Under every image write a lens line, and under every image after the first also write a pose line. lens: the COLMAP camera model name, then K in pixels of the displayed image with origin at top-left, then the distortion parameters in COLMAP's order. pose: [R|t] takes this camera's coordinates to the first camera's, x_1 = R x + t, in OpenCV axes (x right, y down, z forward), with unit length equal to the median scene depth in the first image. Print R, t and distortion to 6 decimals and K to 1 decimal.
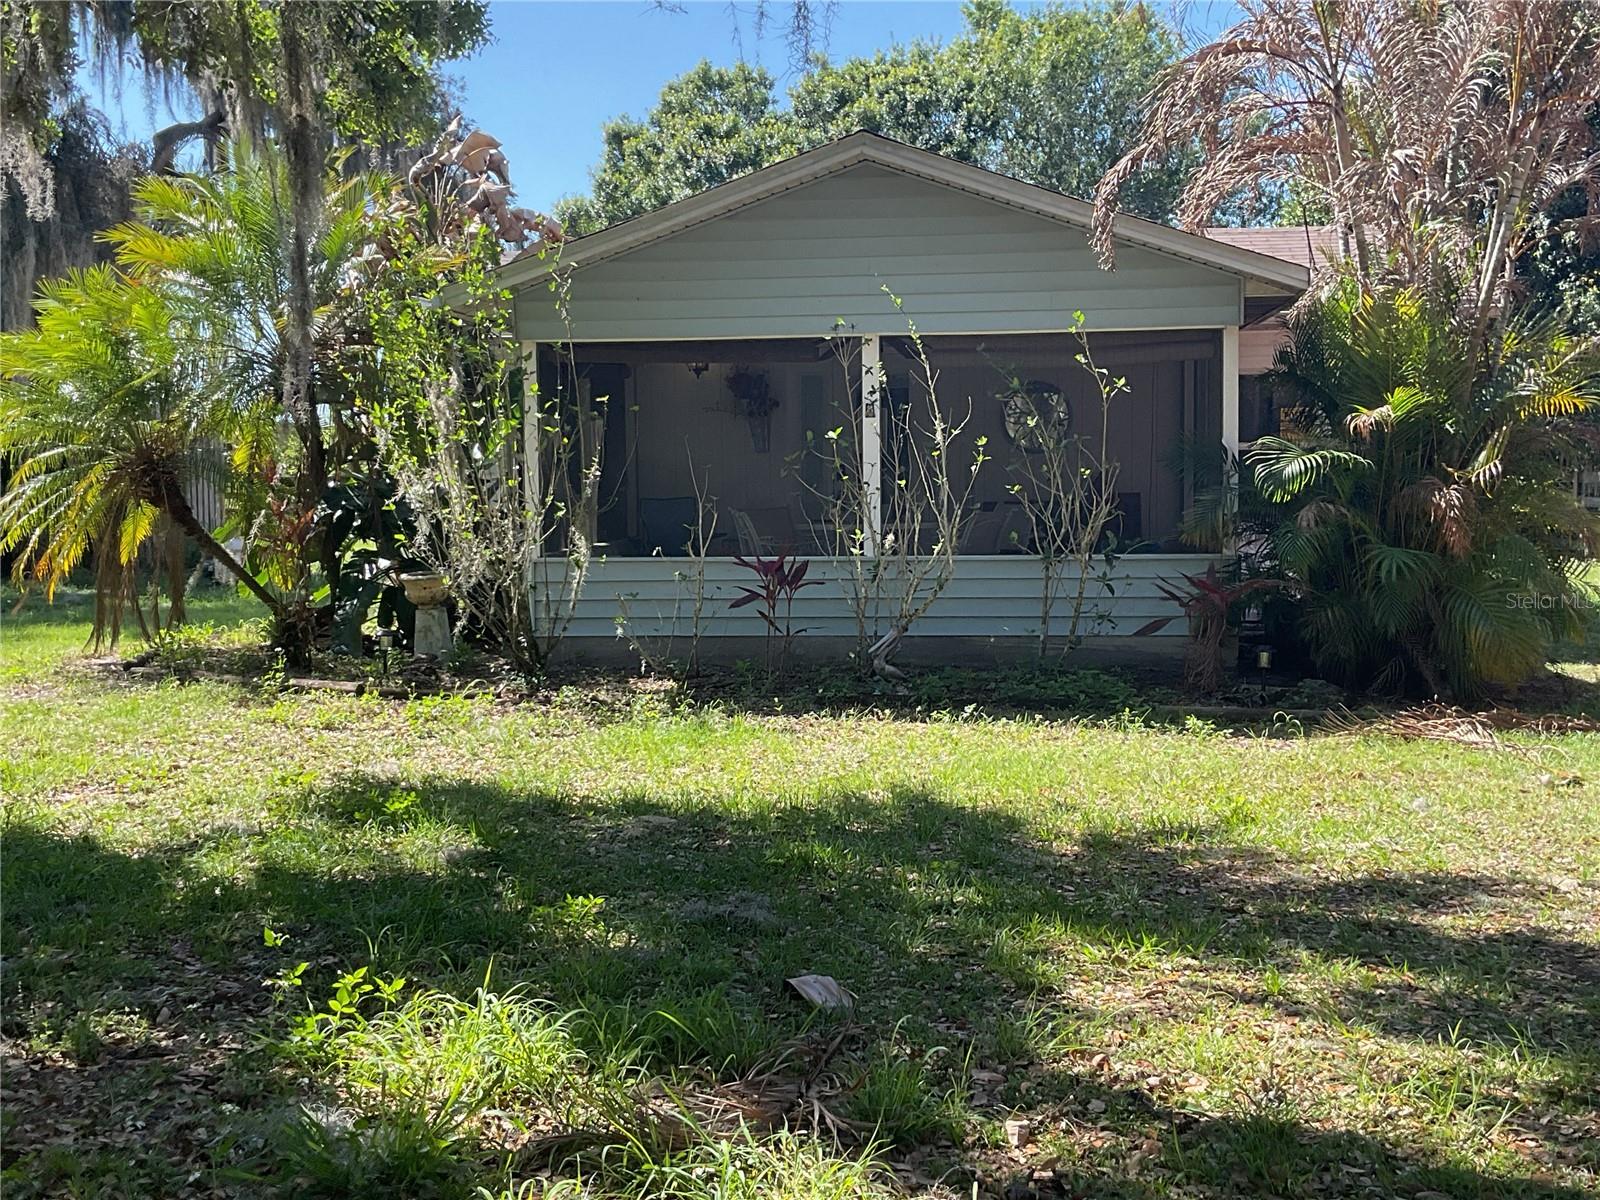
lens RADIAL K [[2028.5, 0, 800.0], [0, 2028.5, 600.0], [0, 0, 1]] dist [0.159970, -0.337007]
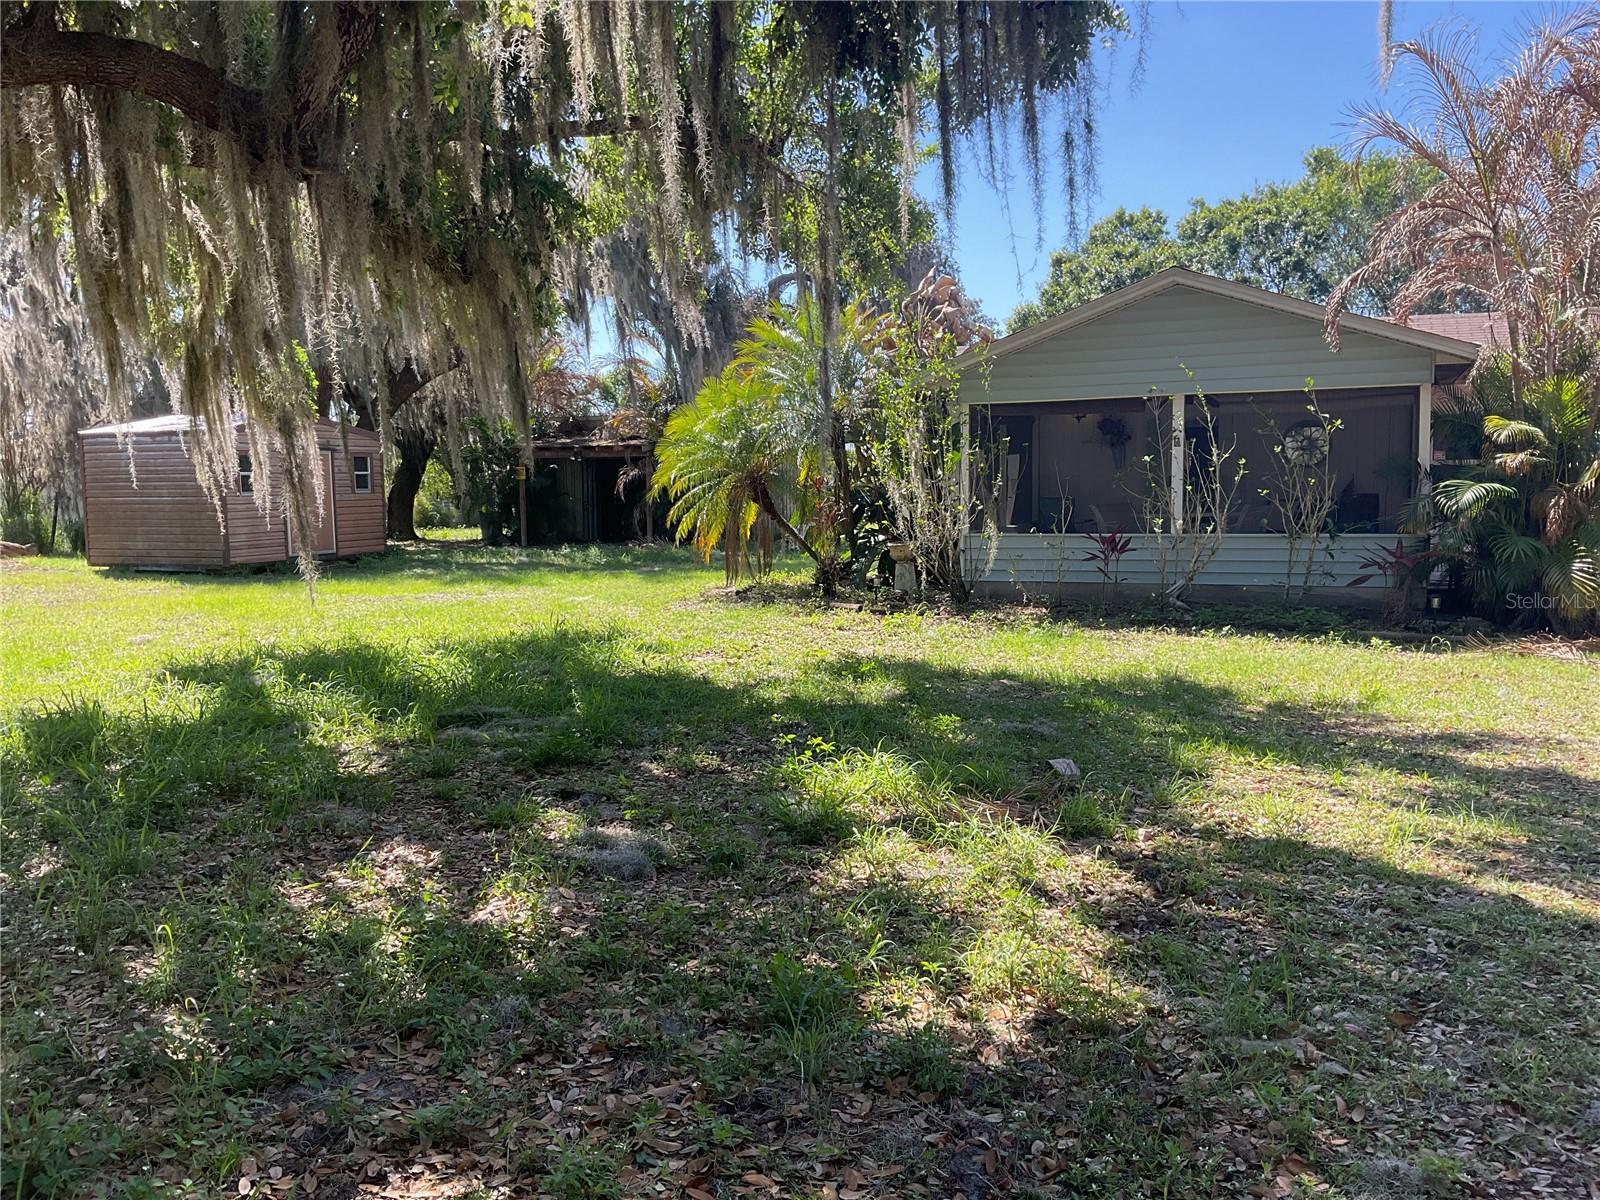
lens RADIAL K [[1307.3, 0, 800.0], [0, 1307.3, 600.0], [0, 0, 1]] dist [0.065492, -0.004734]
pose [[0.960413, 0.022479, -0.277673, 0.042665], [-0.014758, 0.999445, 0.029865, 0.004082], [0.278190, -0.024585, 0.960211, -0.078506]]
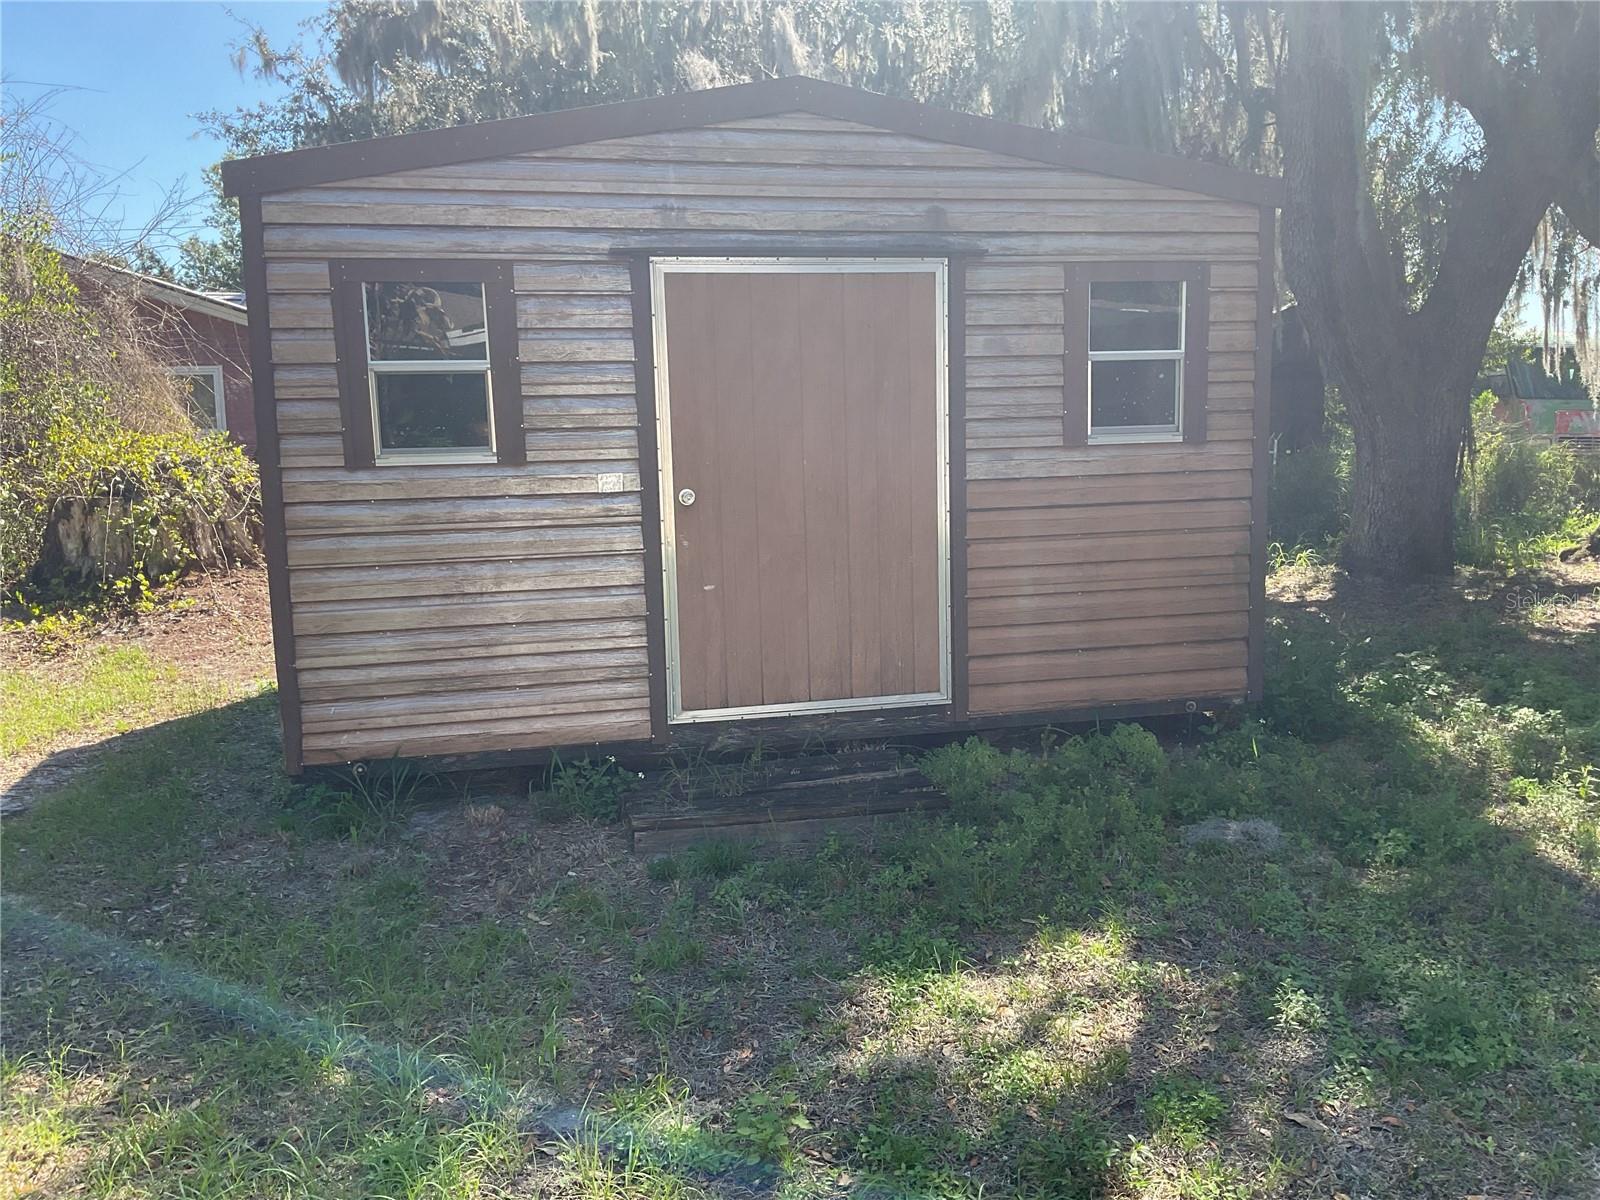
lens RADIAL K [[1307.3, 0, 800.0], [0, 1307.3, 600.0], [0, 0, 1]] dist [0.065492, -0.004734]
pose [[0.282979, 0.135868, -0.949454, -0.309060], [-0.045894, 0.990700, 0.128092, -0.036983], [0.958028, 0.007327, 0.286582, 0.589144]]
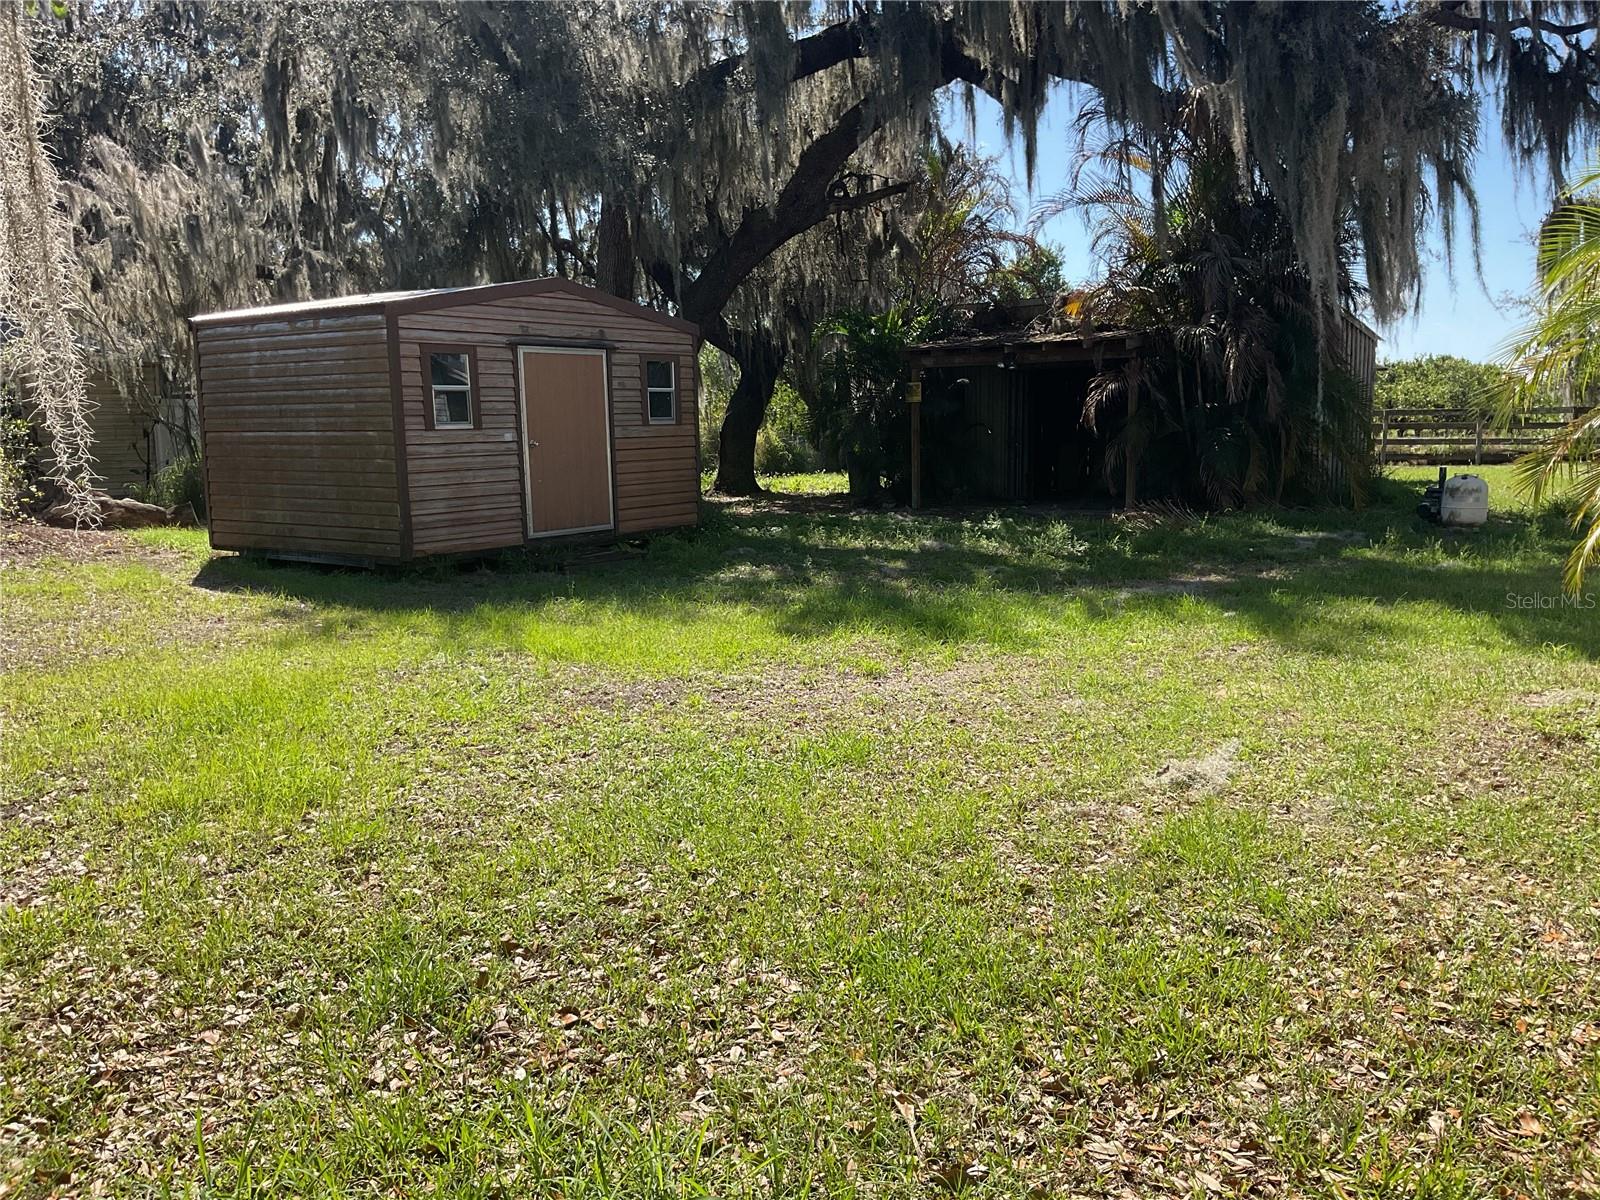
lens RADIAL K [[1307.3, 0, 800.0], [0, 1307.3, 600.0], [0, 0, 1]] dist [0.065492, -0.004734]
pose [[0.854221, 0.065452, -0.515773, -0.173240], [-0.024933, 0.996060, 0.085107, -0.013582], [0.519311, -0.059840, 0.852487, 0.280872]]
